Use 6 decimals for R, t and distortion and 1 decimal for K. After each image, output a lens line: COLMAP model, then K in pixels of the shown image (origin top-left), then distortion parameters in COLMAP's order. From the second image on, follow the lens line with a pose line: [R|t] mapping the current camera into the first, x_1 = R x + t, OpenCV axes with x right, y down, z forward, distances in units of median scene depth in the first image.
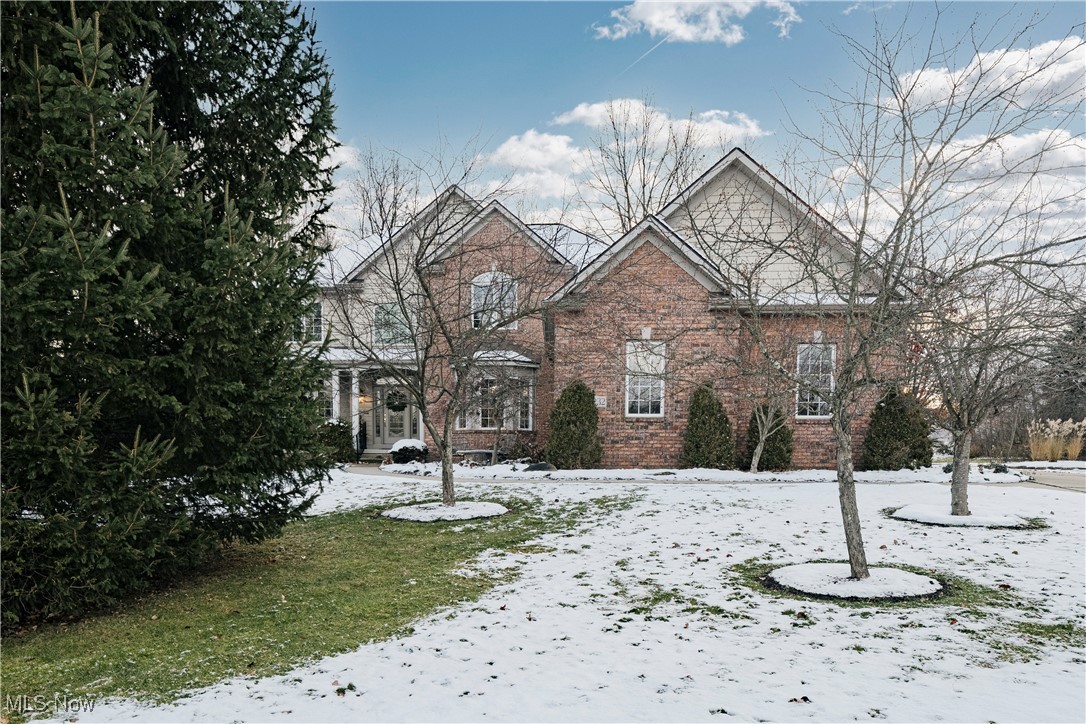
lens RADIAL K [[750.9, 0, 543.0], [0, 750.9, 362.0], [0, 0, 1]] dist [-0.001438, -0.000575]
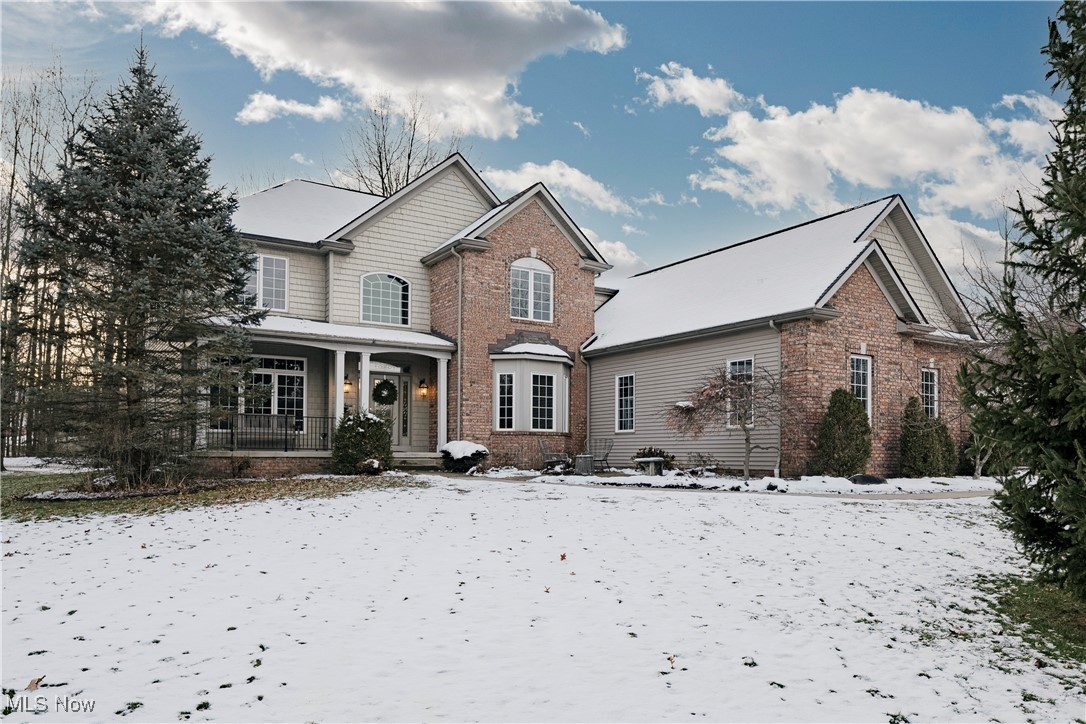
lens RADIAL K [[750.9, 0, 543.0], [0, 750.9, 362.0], [0, 0, 1]] dist [-0.001438, -0.000575]
pose [[0.848303, 0.070545, 0.524790, -0.531839], [-0.074155, 0.997146, -0.014174, 0.019395], [-0.524292, -0.026892, 0.851114, 0.227555]]
